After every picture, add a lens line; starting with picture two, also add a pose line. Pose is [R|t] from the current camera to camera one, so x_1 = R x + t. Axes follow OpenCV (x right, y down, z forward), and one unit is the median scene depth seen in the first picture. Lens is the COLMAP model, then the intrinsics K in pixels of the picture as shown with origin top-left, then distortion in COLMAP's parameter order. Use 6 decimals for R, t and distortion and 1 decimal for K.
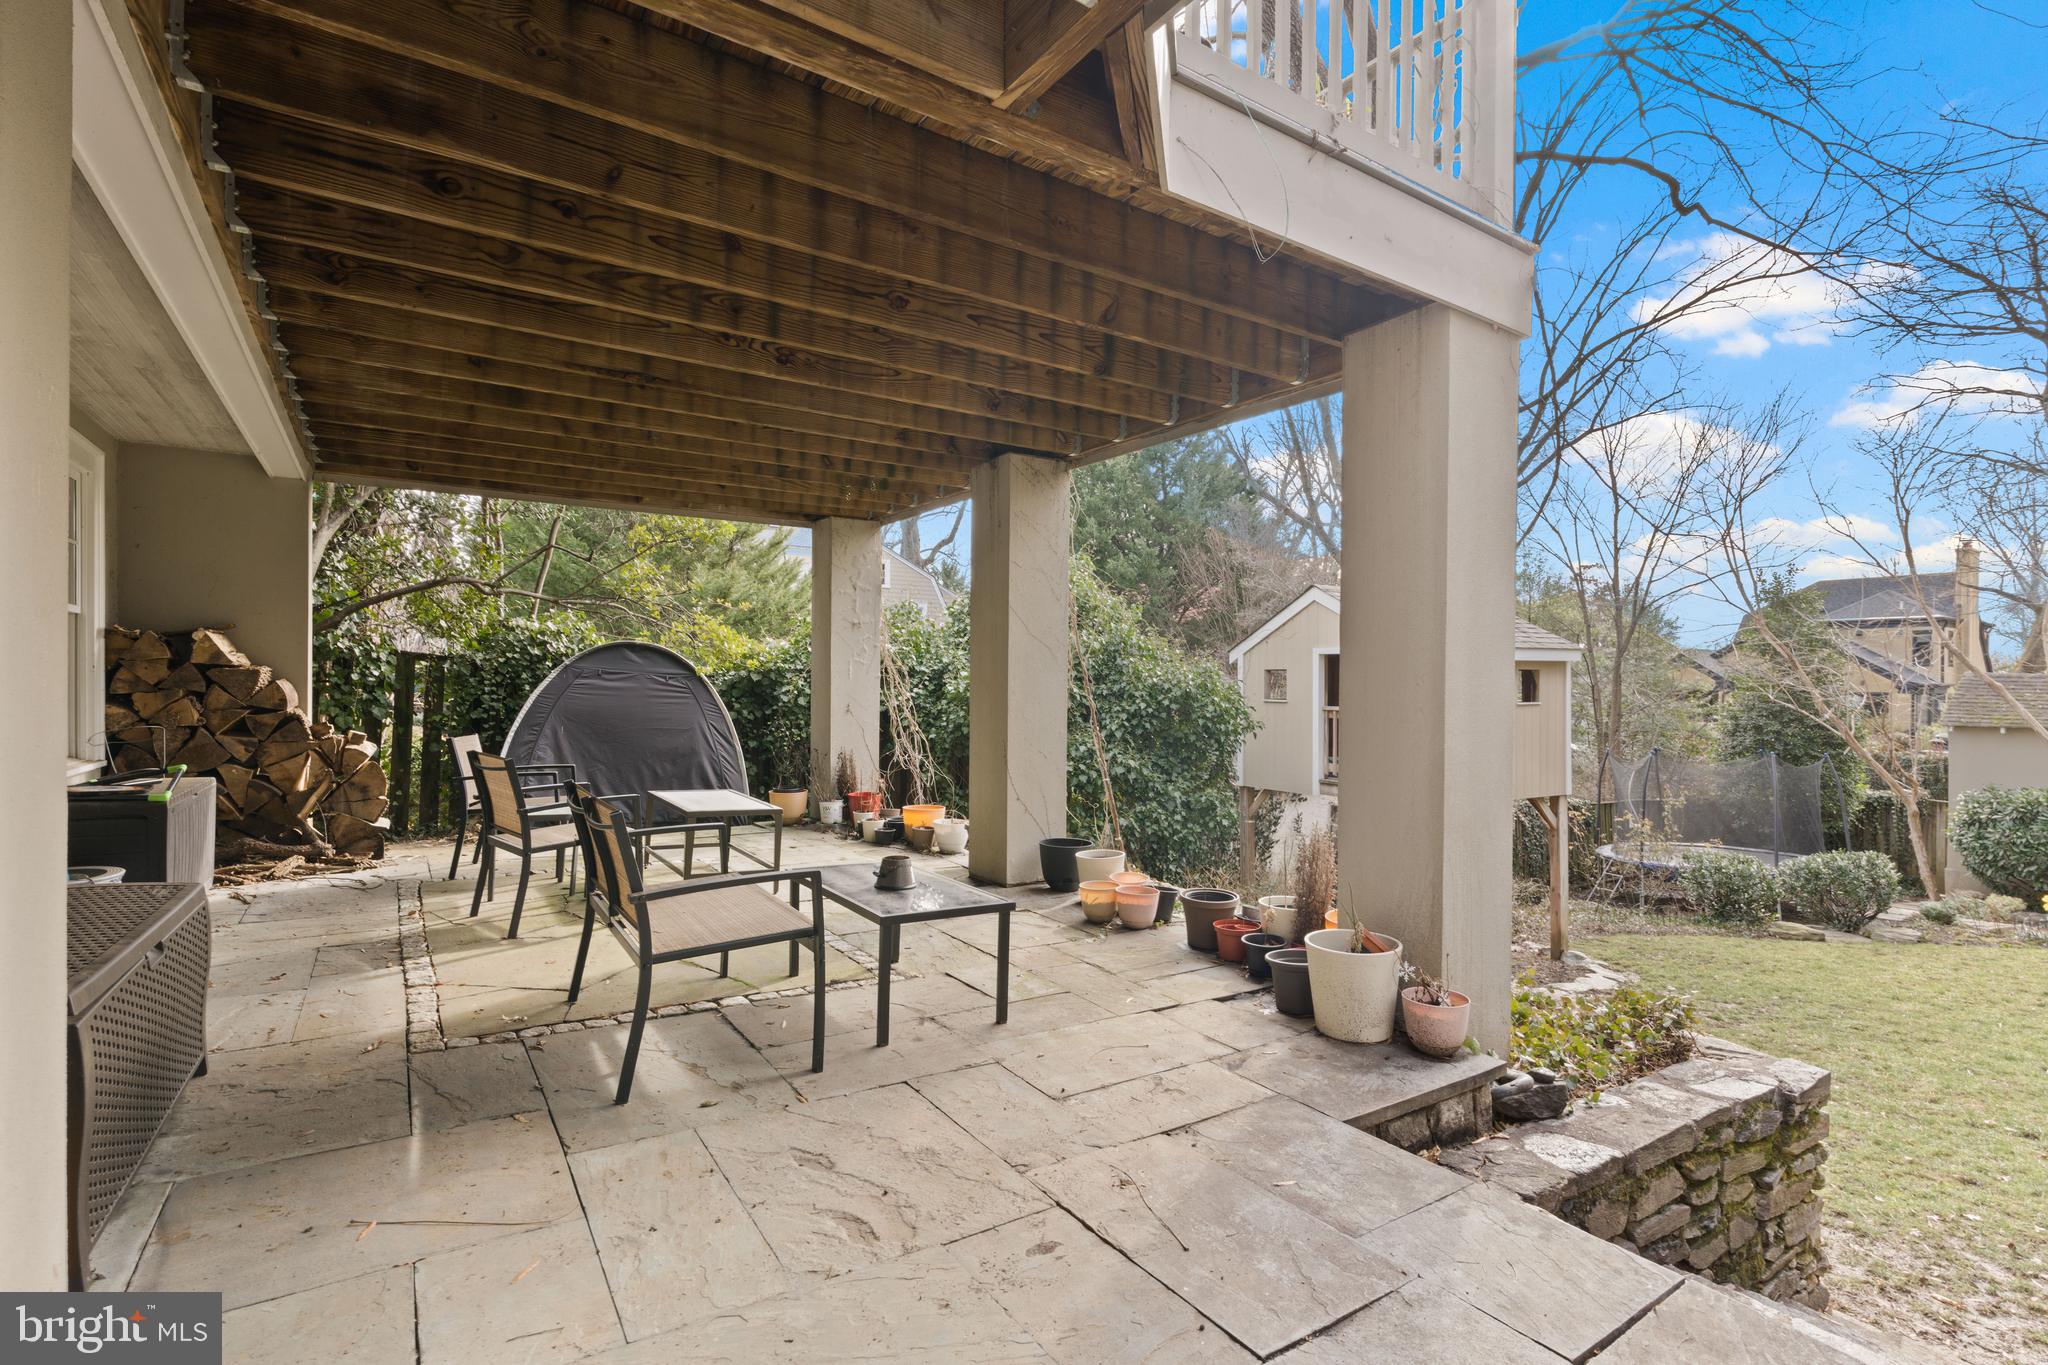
lens RADIAL K [[975.0, 0, 1024.0], [0, 975.0, 682.5], [0, 0, 1]] dist [0.000004, 0.000310]
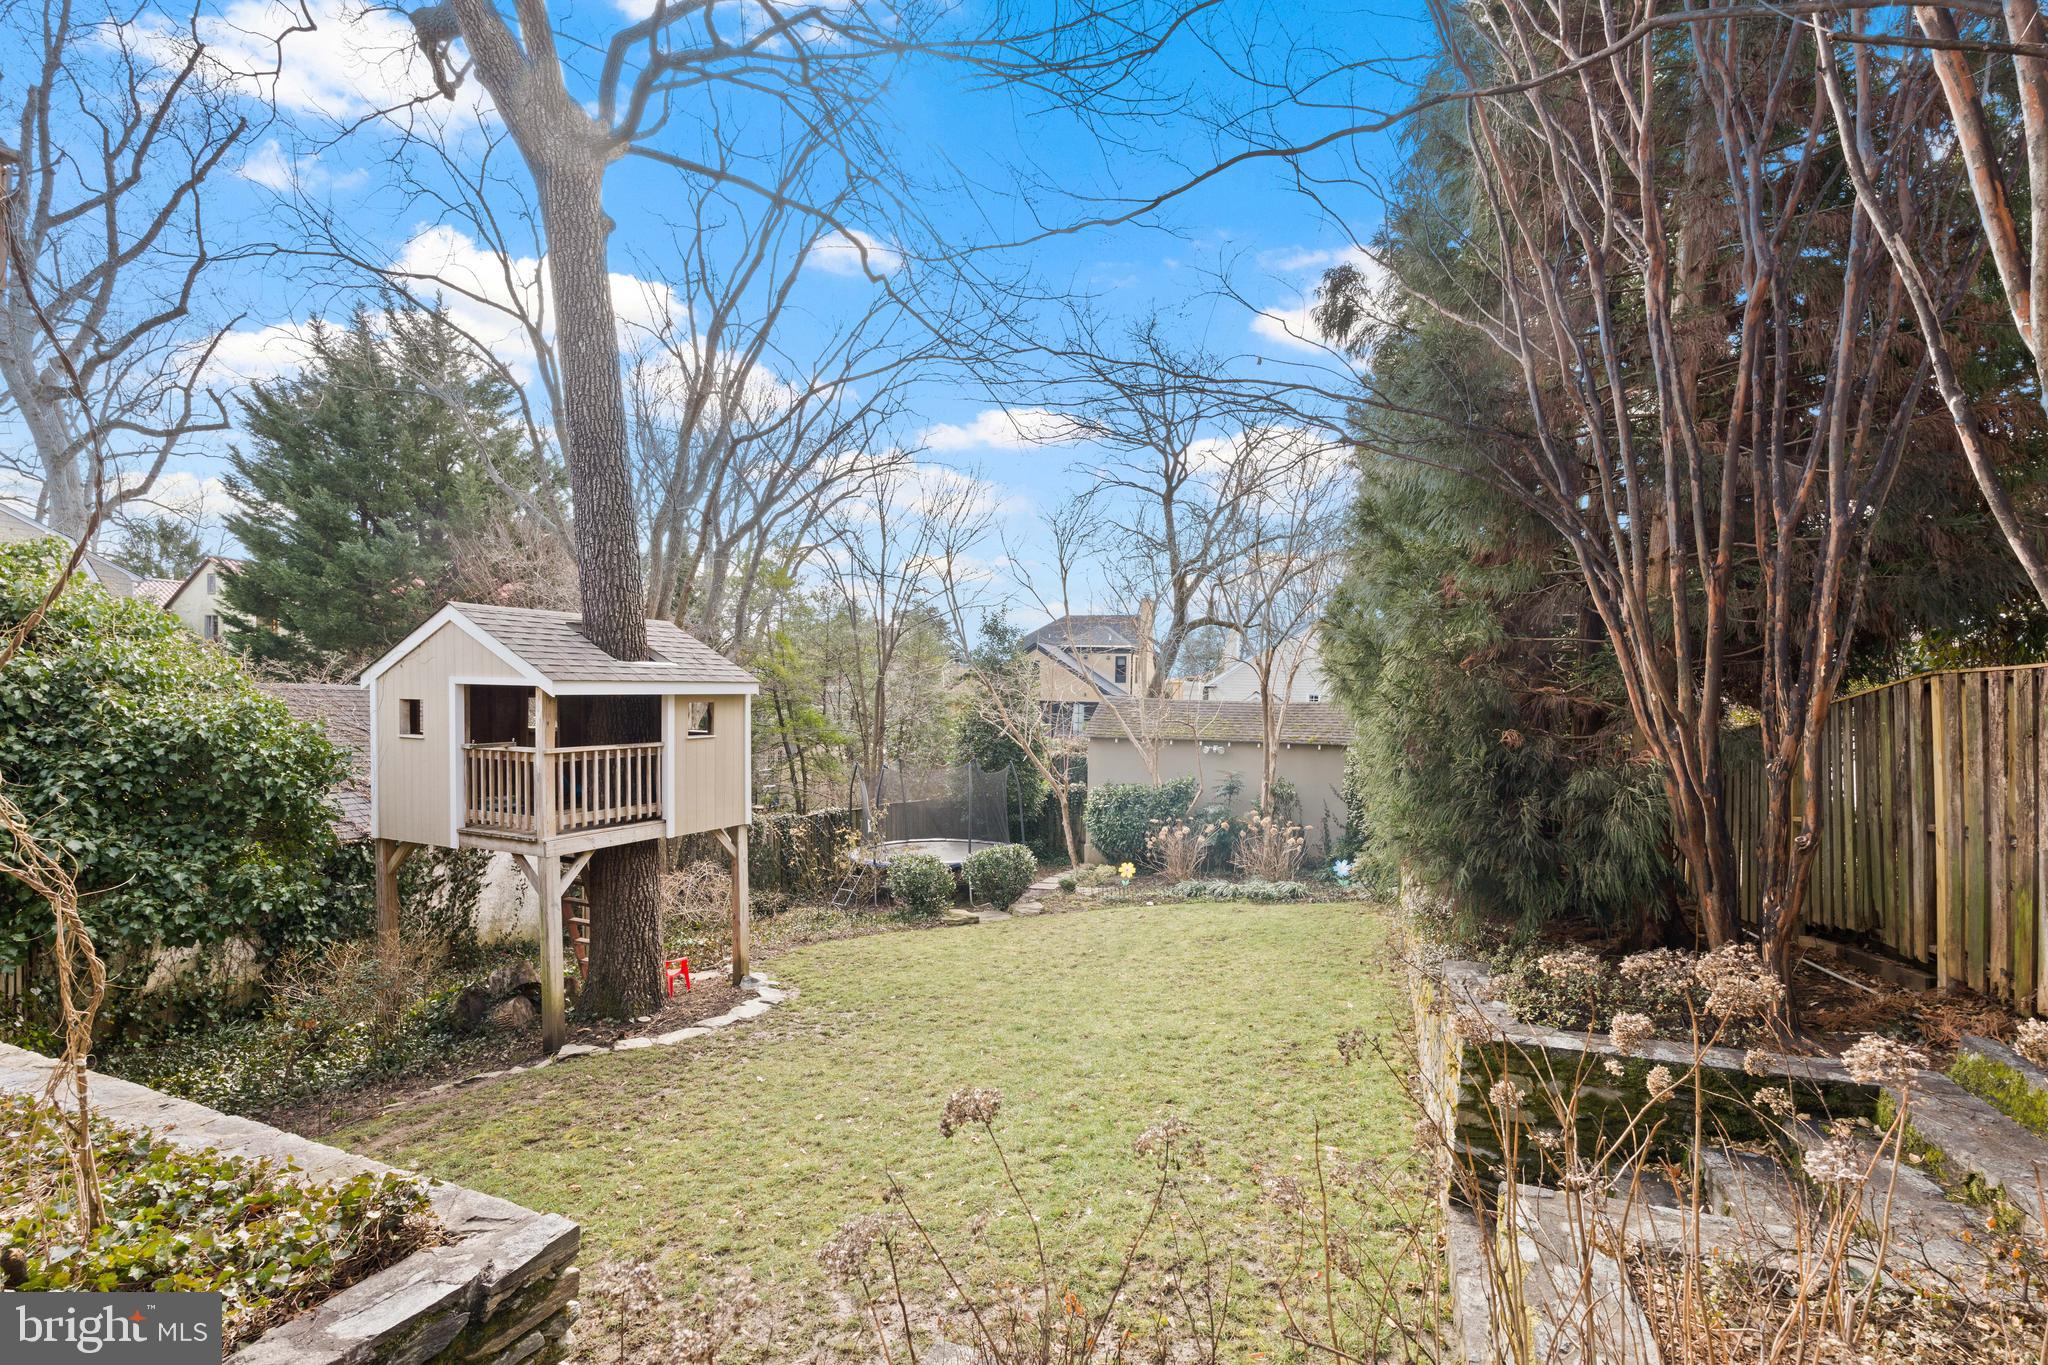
lens RADIAL K [[935.9, 0, 1041.6], [0, 935.9, 733.0], [0, 0, 1]] dist [0.000021, -0.000096]
pose [[0.806424, -0.020227, 0.590991, 0.229327], [-0.009401, 0.998850, 0.047016, -0.029064], [-0.591263, -0.043471, 0.805307, 0.031887]]
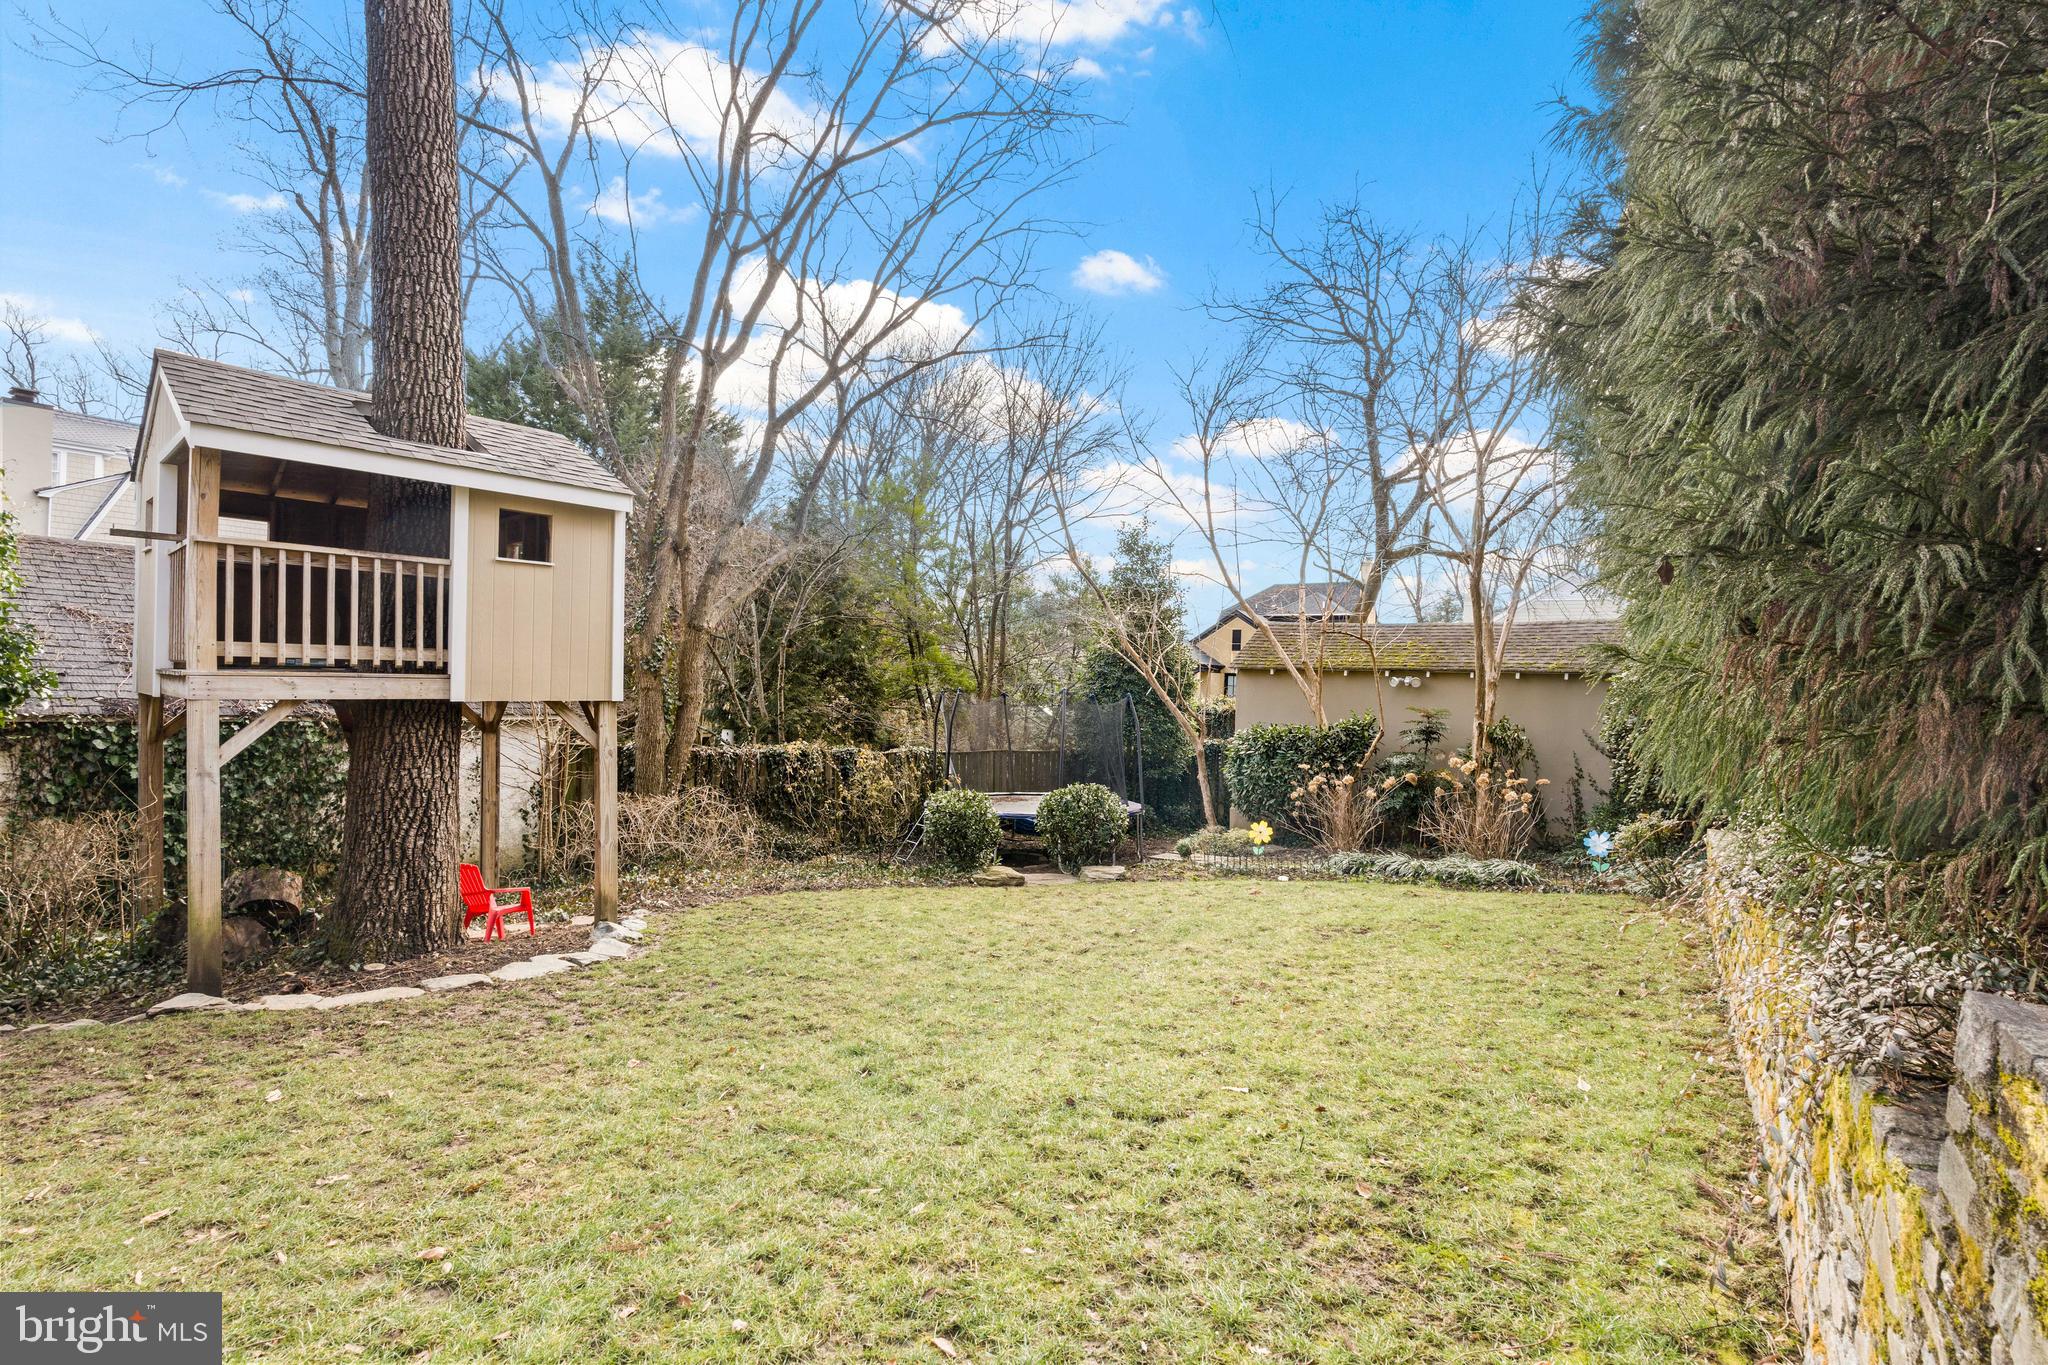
lens RADIAL K [[913.6, 0, 1024.0], [0, 913.6, 682.5], [0, 0, 1]] dist [0.000038, 0.000042]
pose [[0.934627, 0.019464, 0.355097, 0.599679], [-0.021257, 0.999773, 0.001150, 0.094652], [-0.354994, -0.008623, 0.934829, 0.271863]]
